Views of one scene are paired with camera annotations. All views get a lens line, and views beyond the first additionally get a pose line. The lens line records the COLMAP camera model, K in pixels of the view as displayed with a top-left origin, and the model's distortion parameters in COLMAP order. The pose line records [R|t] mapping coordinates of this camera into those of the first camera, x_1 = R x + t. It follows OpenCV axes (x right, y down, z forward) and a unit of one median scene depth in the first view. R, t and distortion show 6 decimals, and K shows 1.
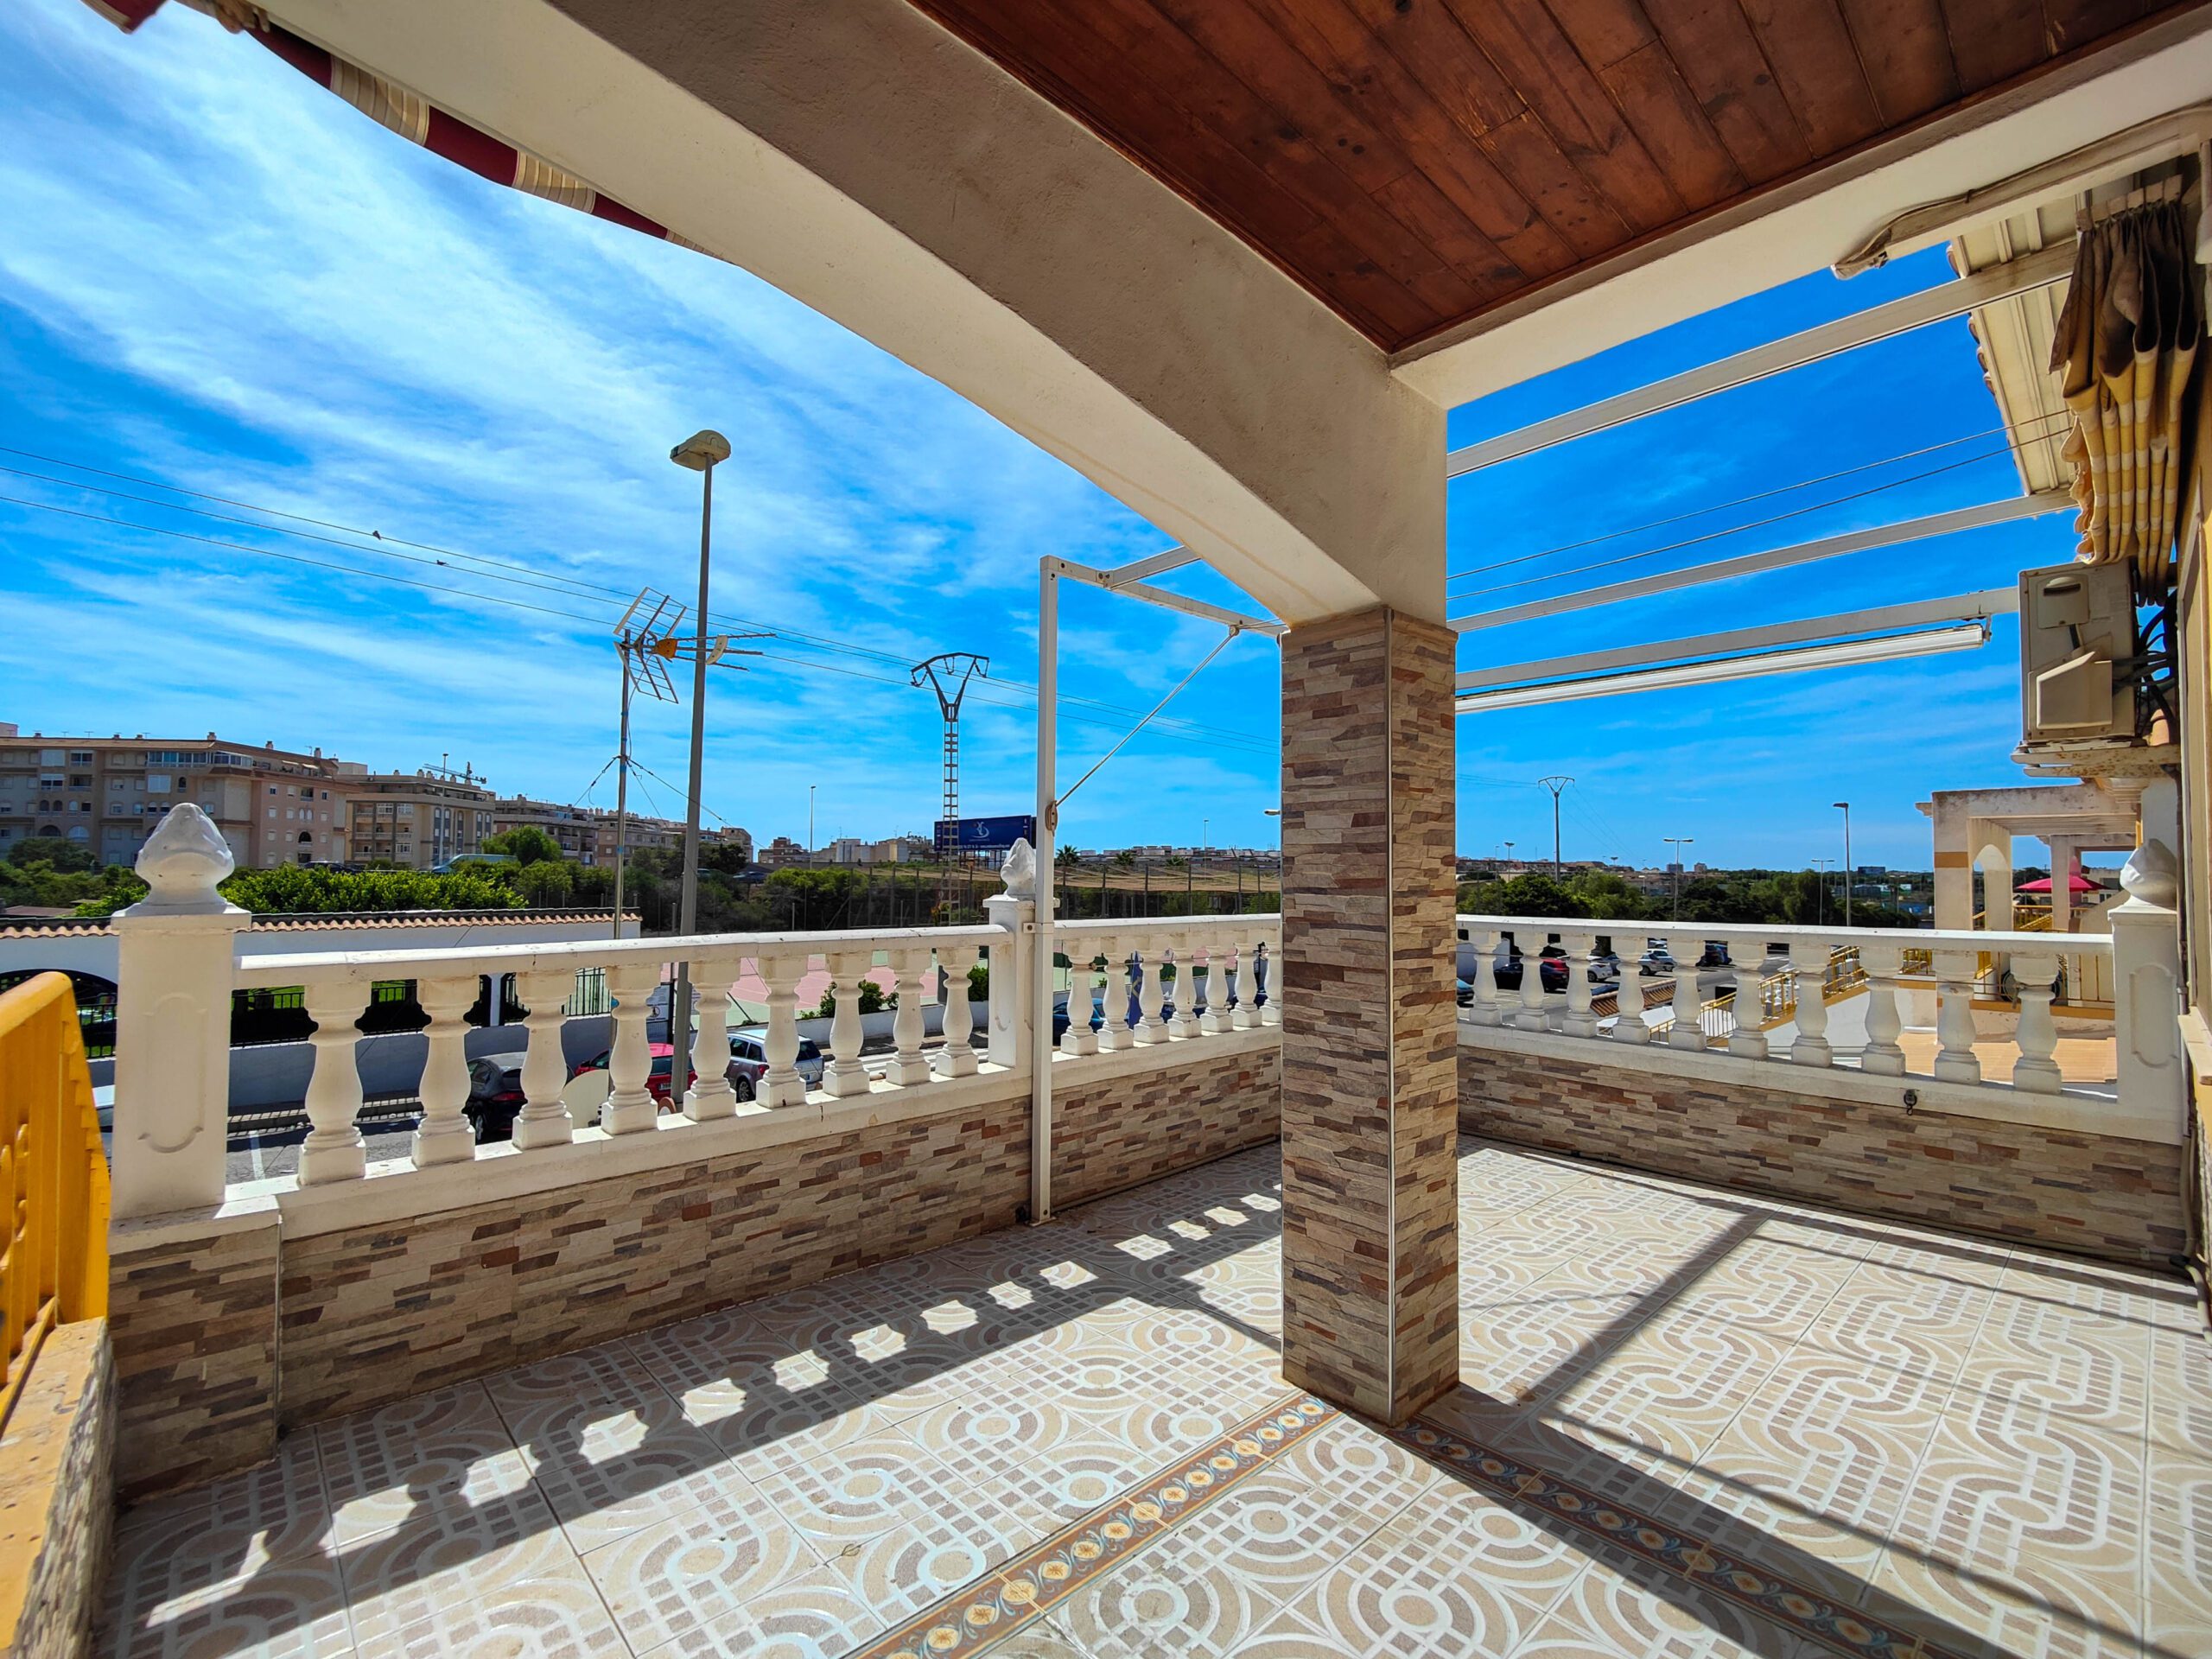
lens RADIAL K [[969.4, 0, 1114.7], [0, 969.4, 838.7], [0, 0, 1]] dist [0.025588, -0.020035]
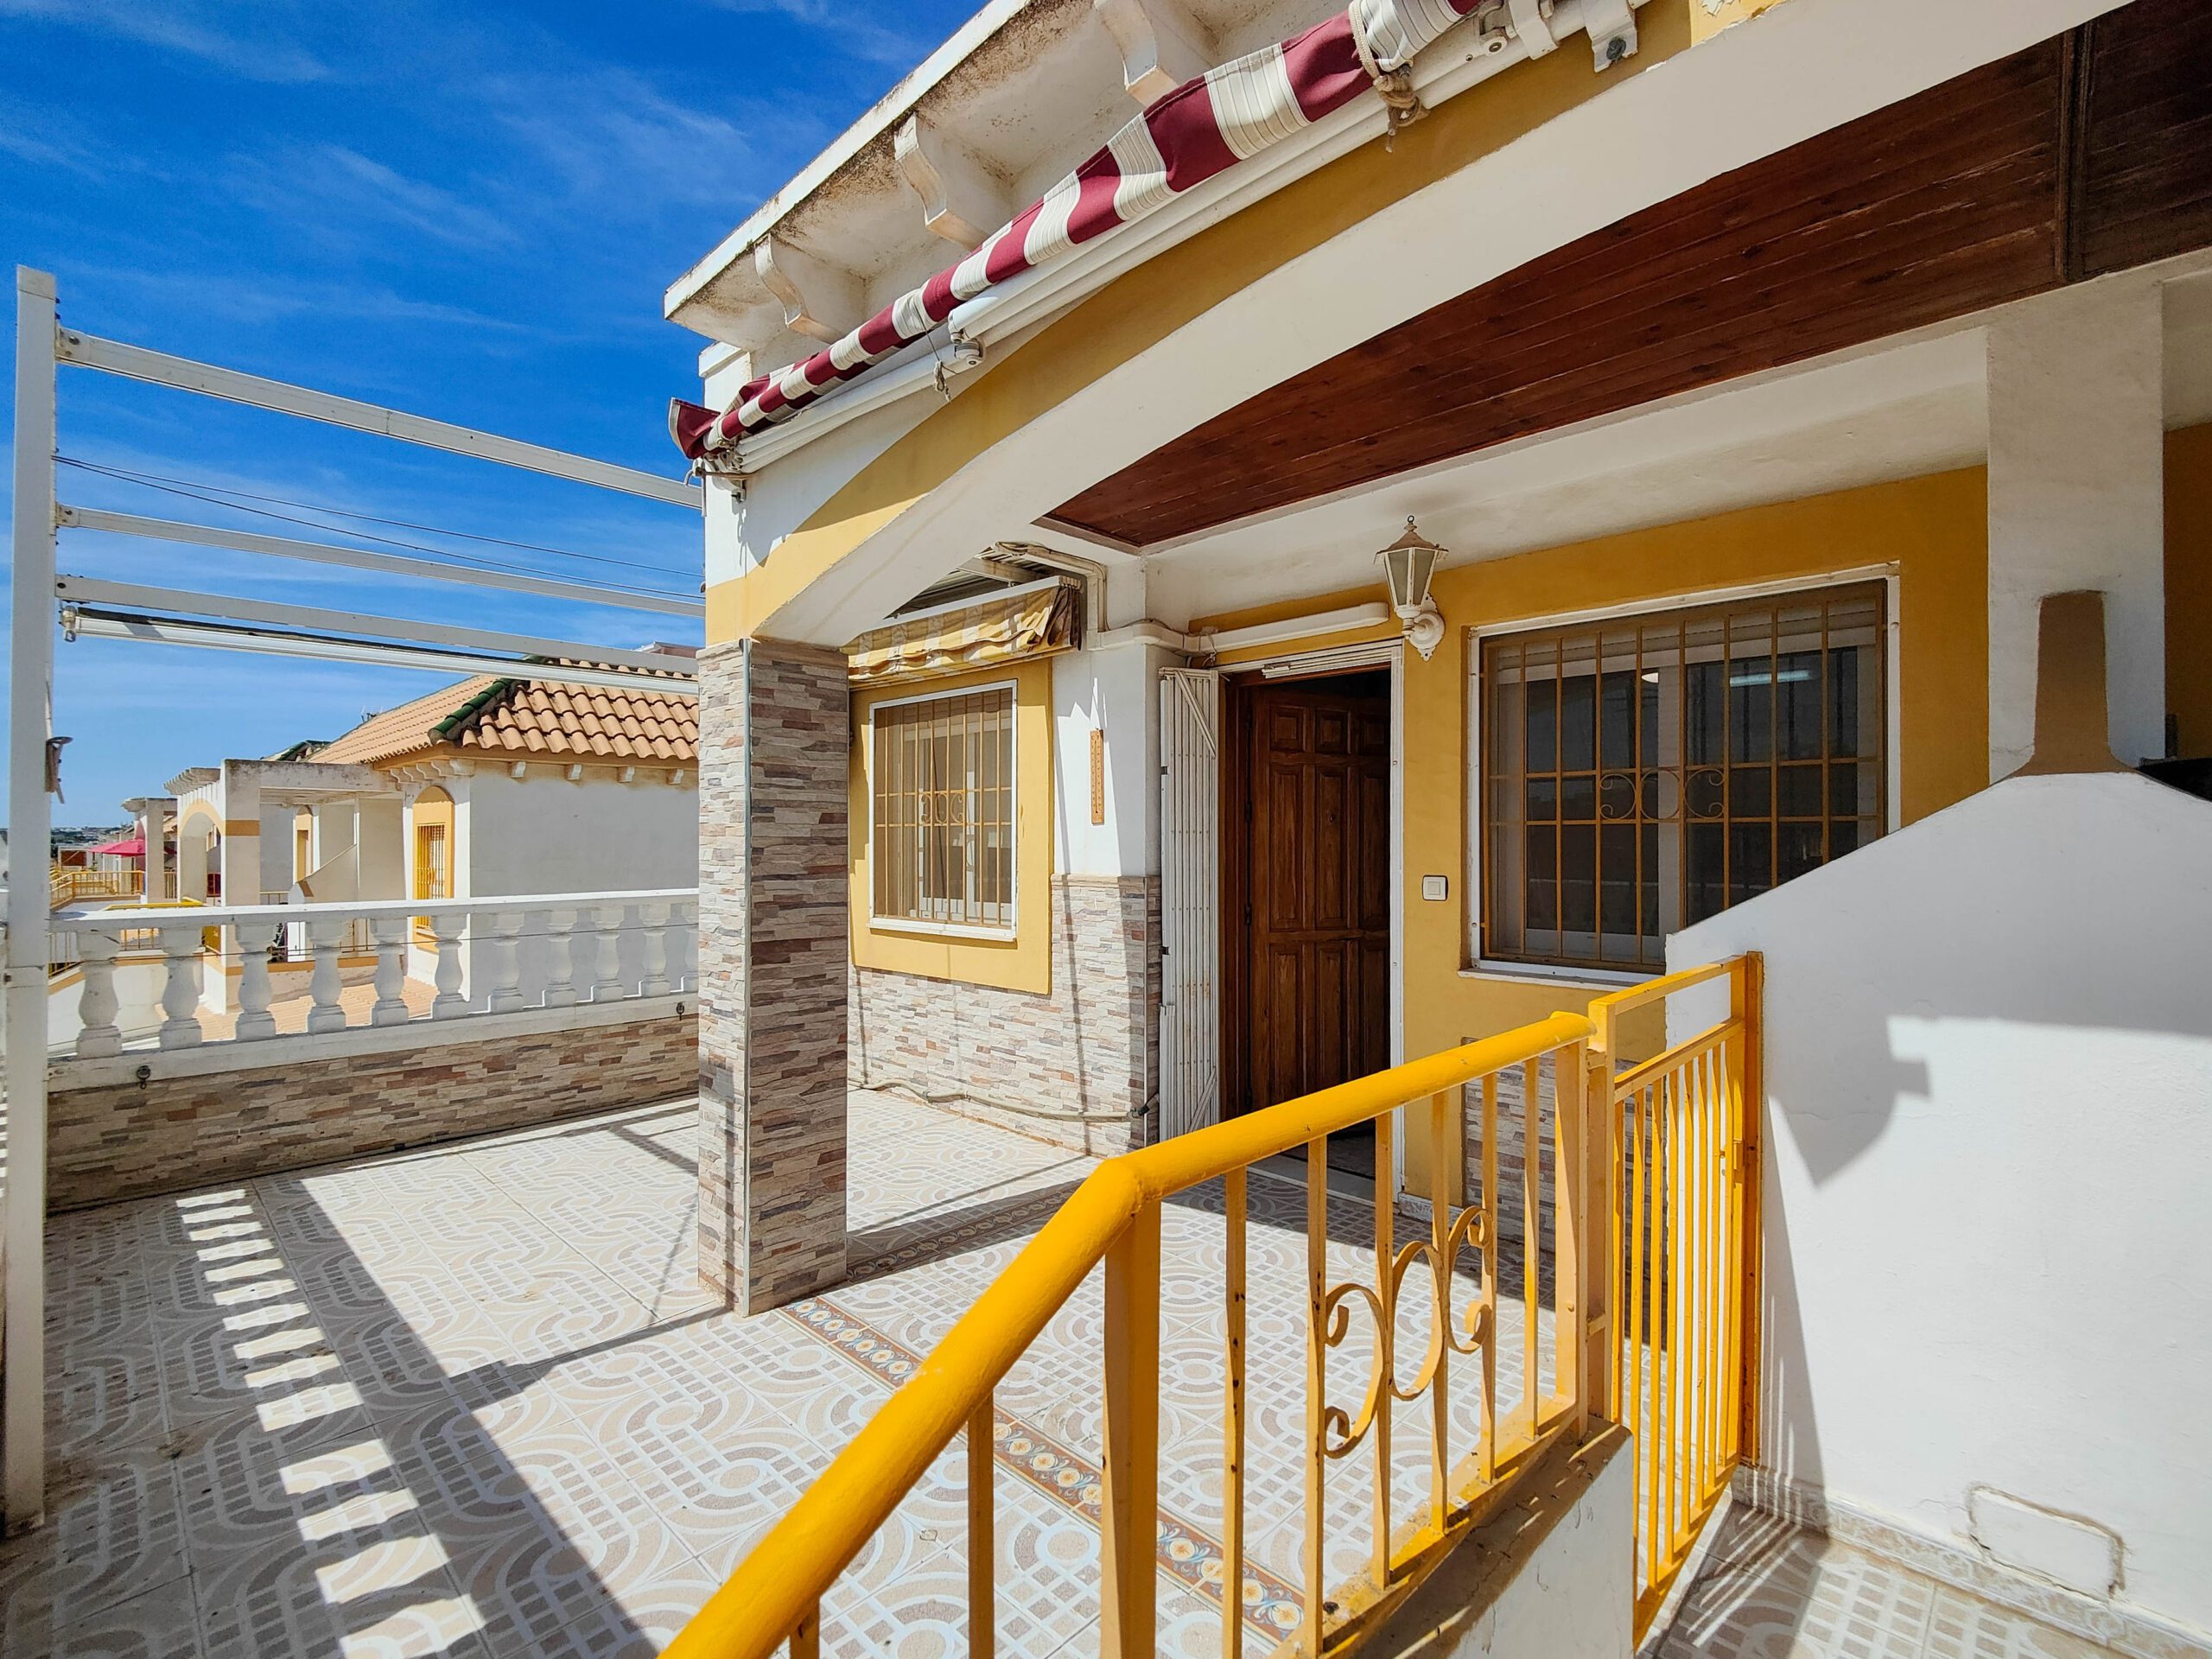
lens RADIAL K [[1002.3, 0, 1129.6], [0, 1002.3, 837.9], [0, 0, 1]] dist [0.024018, -0.022236]
pose [[-0.062305, -0.002593, 0.998054, -0.775244], [-0.036725, 0.999325, 0.000304, -0.006497], [-0.997381, -0.036635, -0.062359, 0.510910]]
